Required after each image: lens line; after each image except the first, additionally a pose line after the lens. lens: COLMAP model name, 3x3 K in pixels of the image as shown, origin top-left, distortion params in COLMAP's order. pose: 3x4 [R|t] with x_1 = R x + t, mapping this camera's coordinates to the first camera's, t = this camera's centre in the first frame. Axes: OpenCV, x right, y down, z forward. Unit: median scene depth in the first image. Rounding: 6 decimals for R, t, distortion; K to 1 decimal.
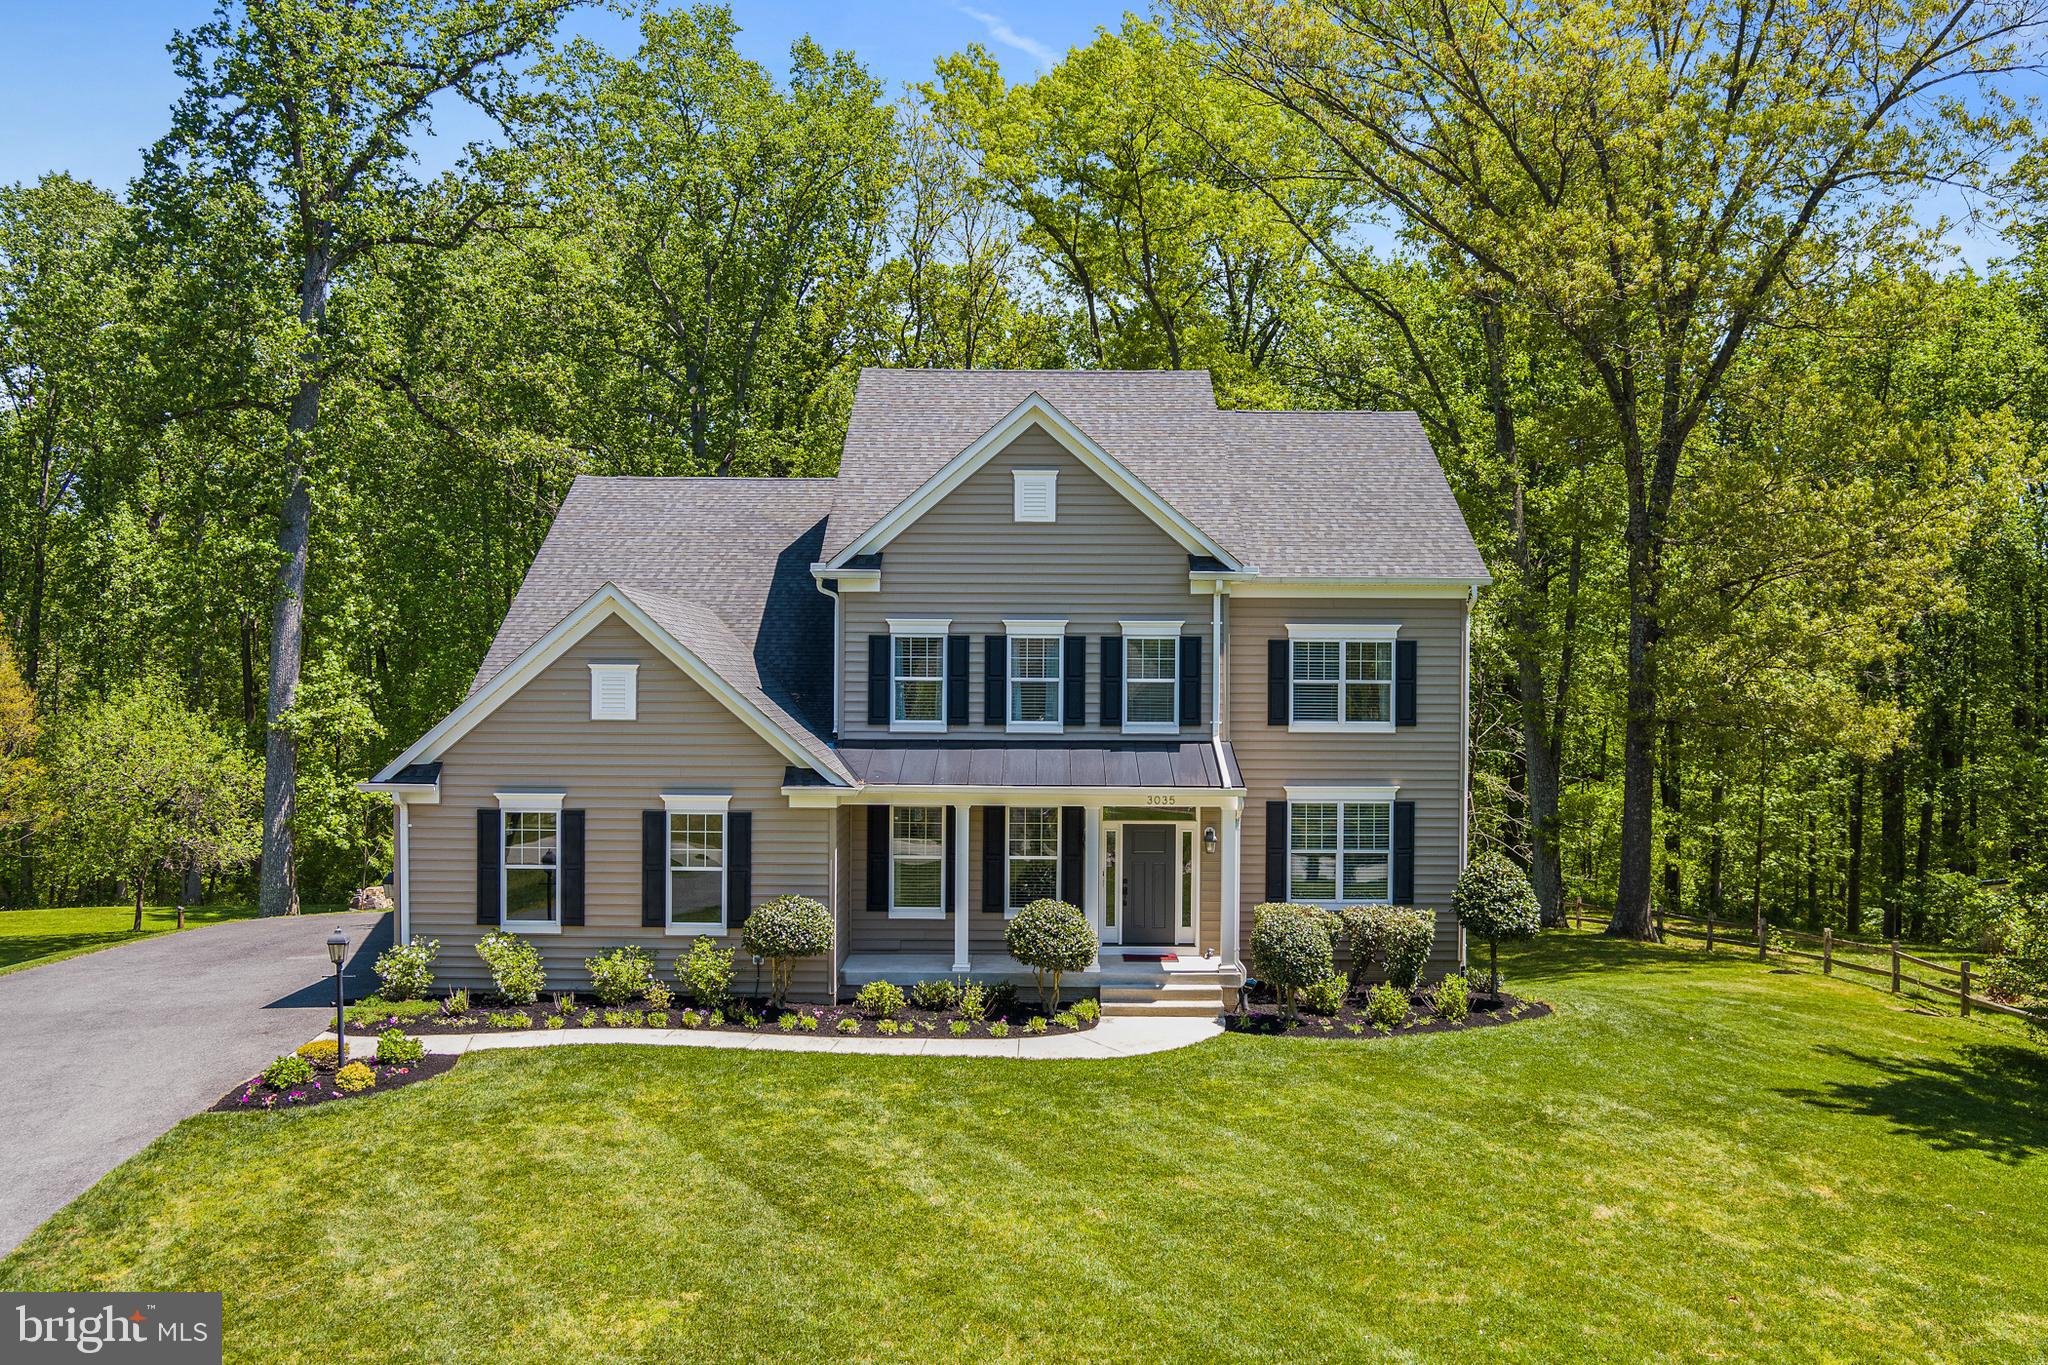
lens RADIAL K [[1666.6, 0, 1029.2], [0, 1666.6, 657.7], [0, 0, 1]] dist [-0.068516, -0.004440]
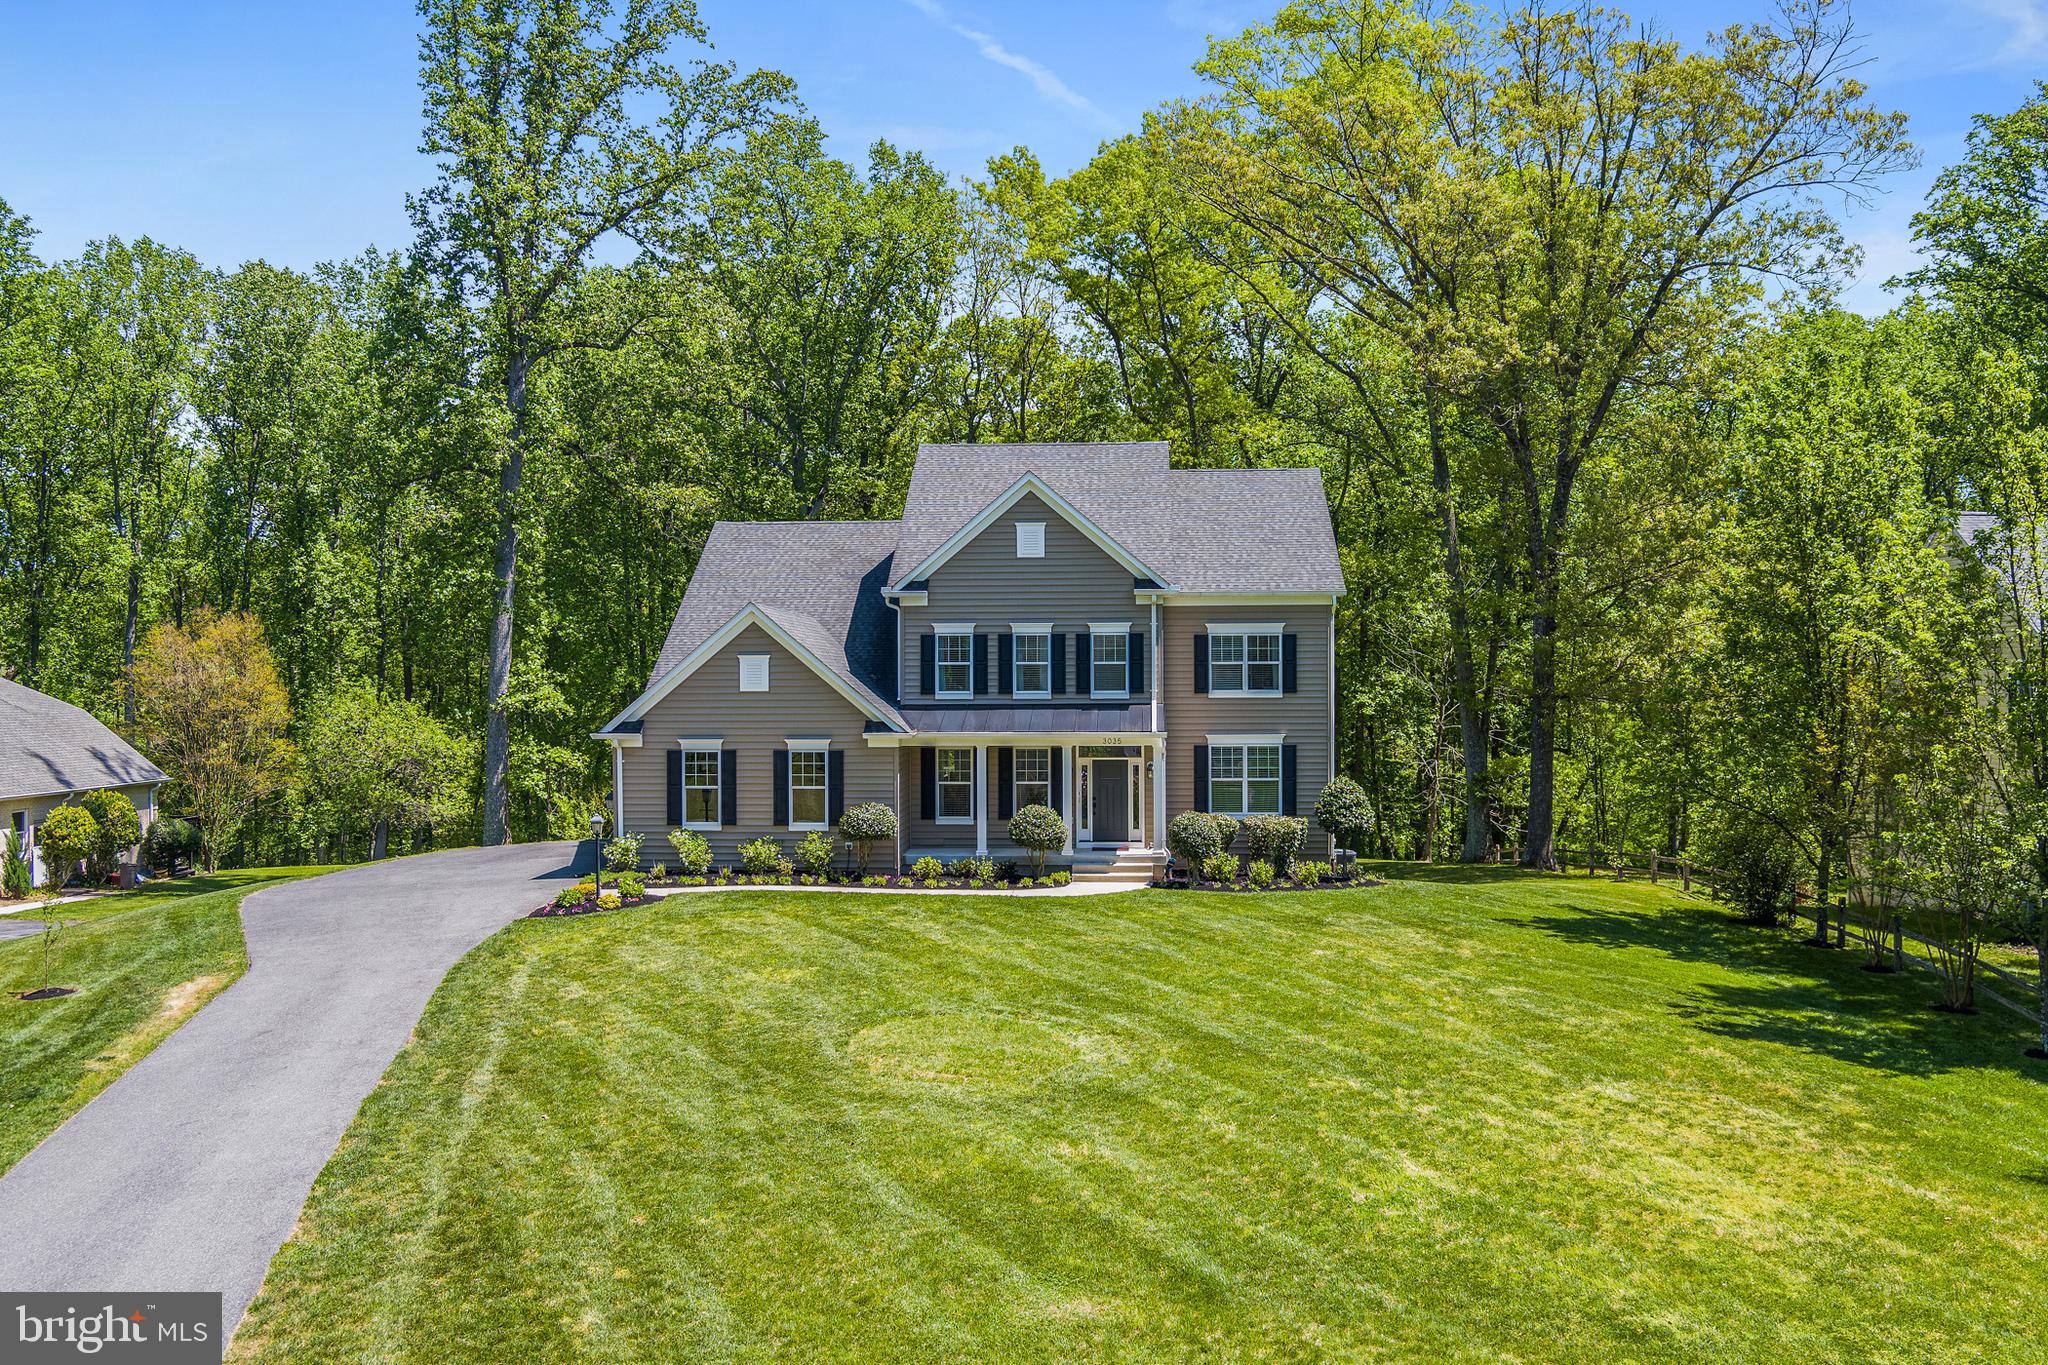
lens RADIAL K [[1693.0, 0, 1028.6], [0, 1693.0, 657.9], [0, 0, 1]] dist [-0.065166, -0.002172]
pose [[0.998326, -0.011029, -0.056784, 0.086664], [0.010966, 0.999939, -0.001418, 0.010606], [0.056796, 0.000793, 0.998385, -0.511668]]
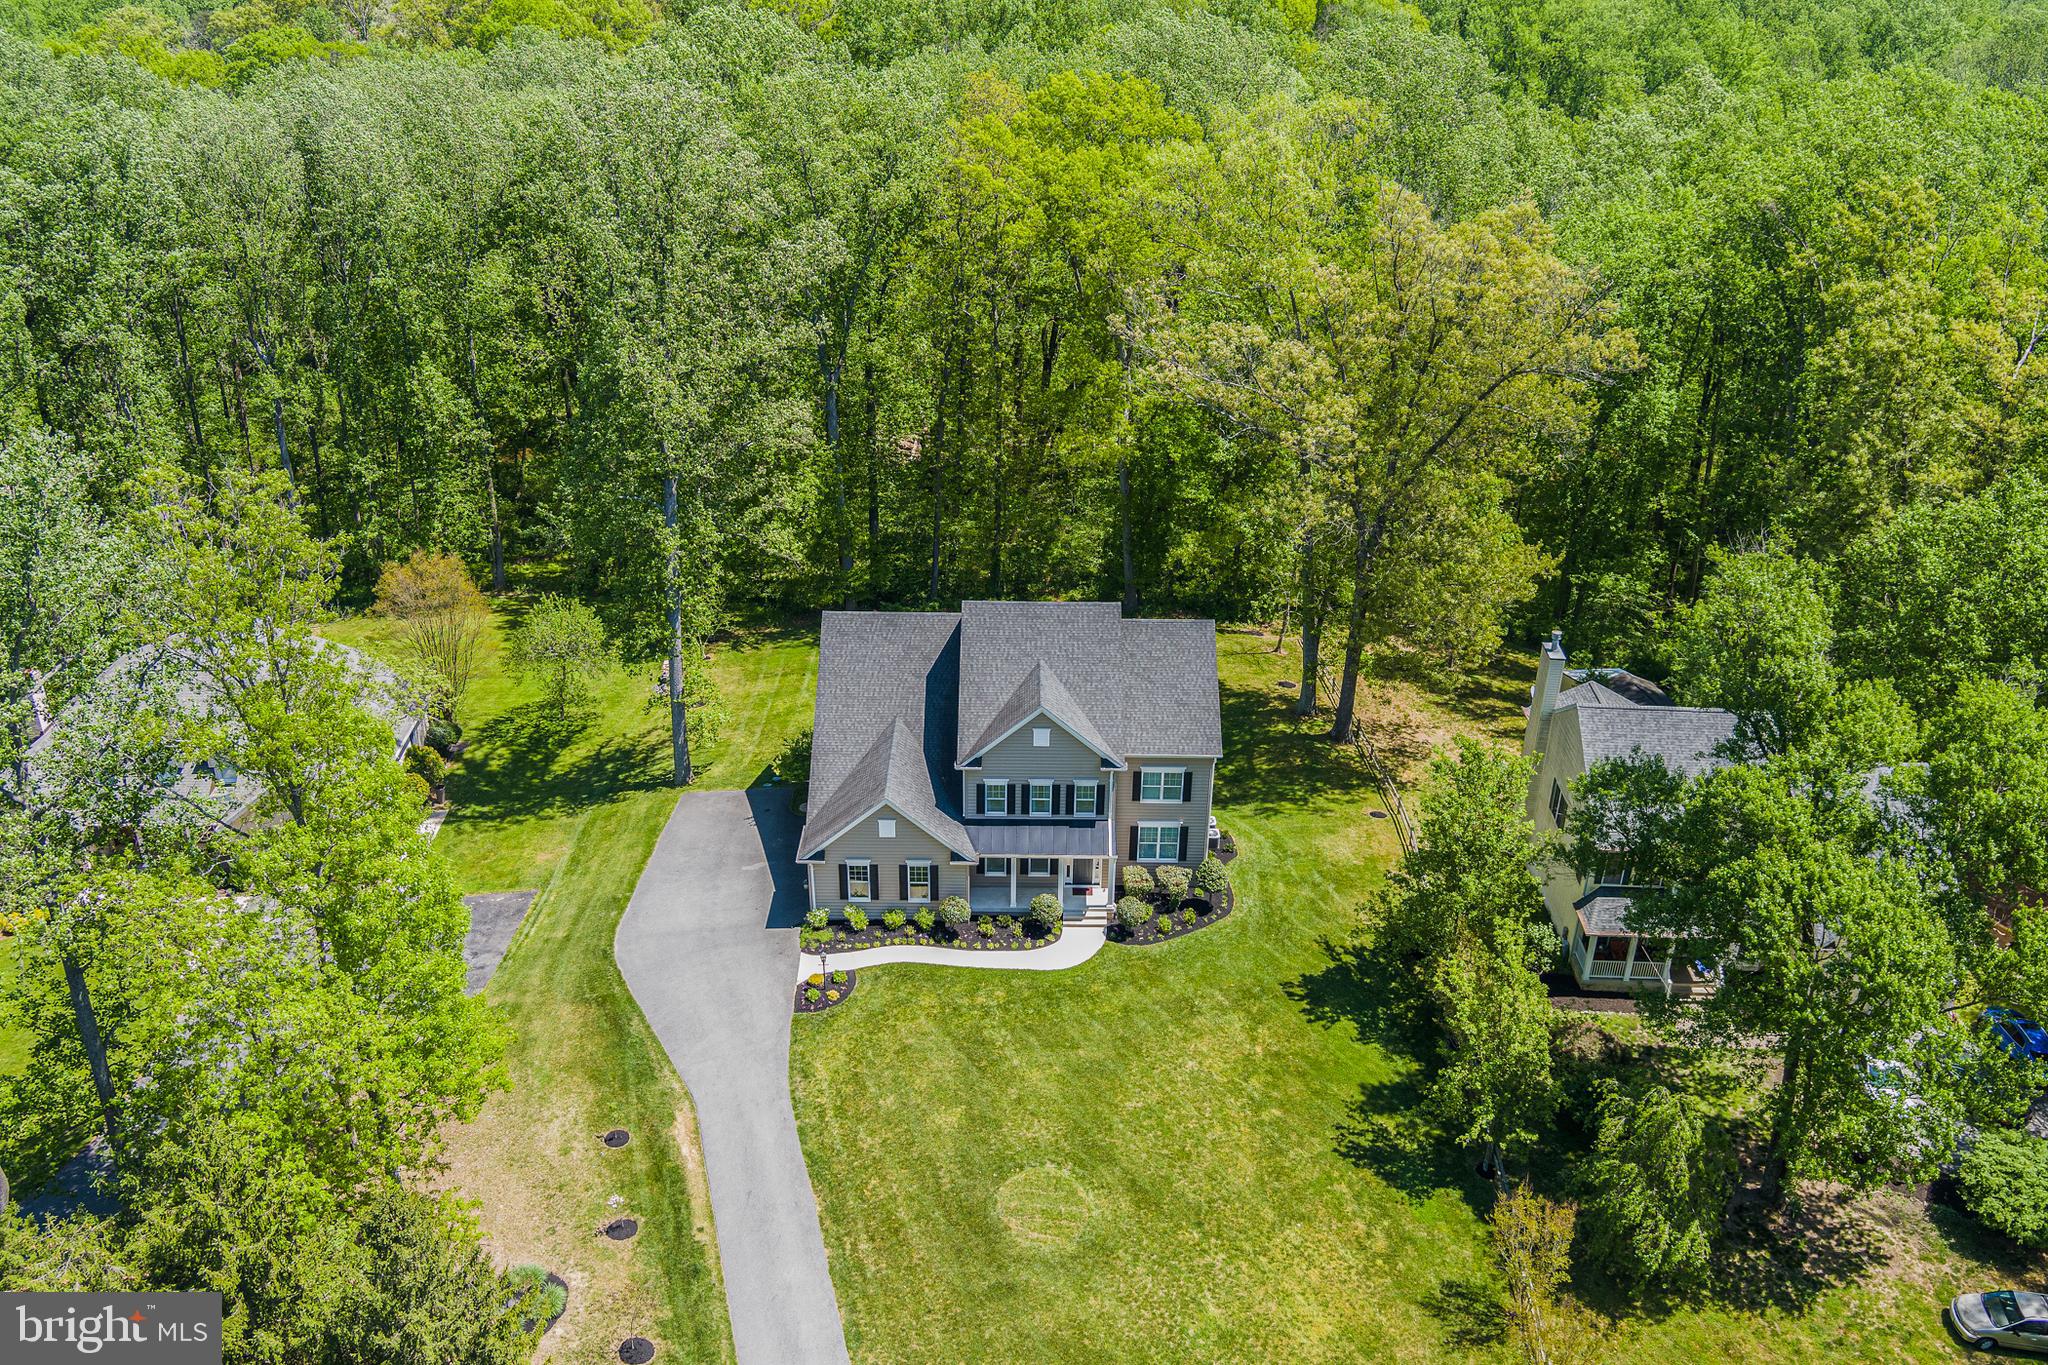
lens RADIAL K [[1666.6, 0, 1029.2], [0, 1666.6, 657.7], [0, 0, 1]] dist [-0.068516, -0.004440]
pose [[0.999959, 0.006013, 0.006775, -0.033535], [-0.008430, 0.891478, 0.452986, -1.363741], [-0.003316, -0.453024, 0.891492, -1.219923]]
